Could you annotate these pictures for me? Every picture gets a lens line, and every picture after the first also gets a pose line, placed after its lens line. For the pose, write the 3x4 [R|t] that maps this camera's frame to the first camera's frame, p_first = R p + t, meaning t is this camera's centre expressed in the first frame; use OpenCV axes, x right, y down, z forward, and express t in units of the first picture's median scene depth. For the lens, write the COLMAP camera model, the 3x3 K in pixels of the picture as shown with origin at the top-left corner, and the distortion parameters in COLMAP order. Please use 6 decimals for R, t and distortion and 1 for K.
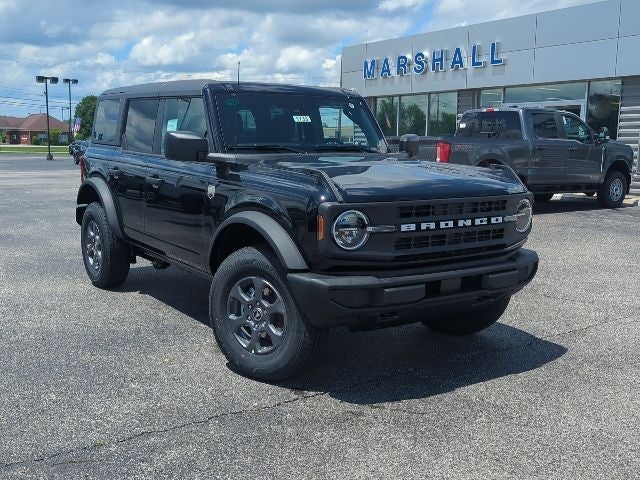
lens RADIAL K [[689.4, 0, 320.0], [0, 689.4, 240.0], [0, 0, 1]] dist [0.110785, -0.312688]
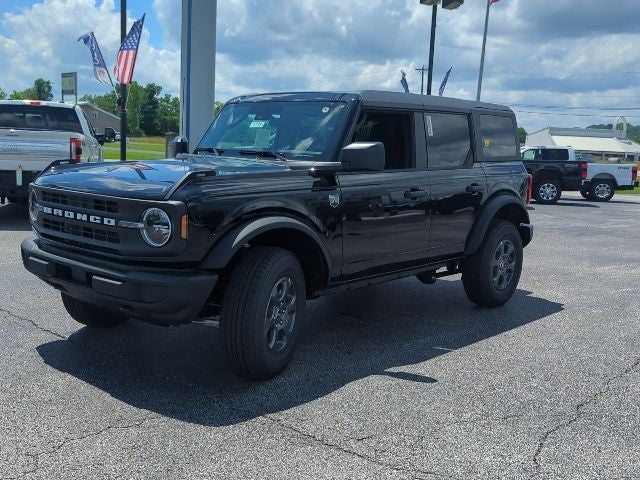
lens RADIAL K [[689.4, 0, 320.0], [0, 689.4, 240.0], [0, 0, 1]] dist [0.110785, -0.312688]
pose [[0.230247, 0.129839, -0.964432, 1.277572], [-0.178150, 0.979934, 0.089395, -0.144847], [0.956687, 0.151230, 0.248758, 1.079654]]
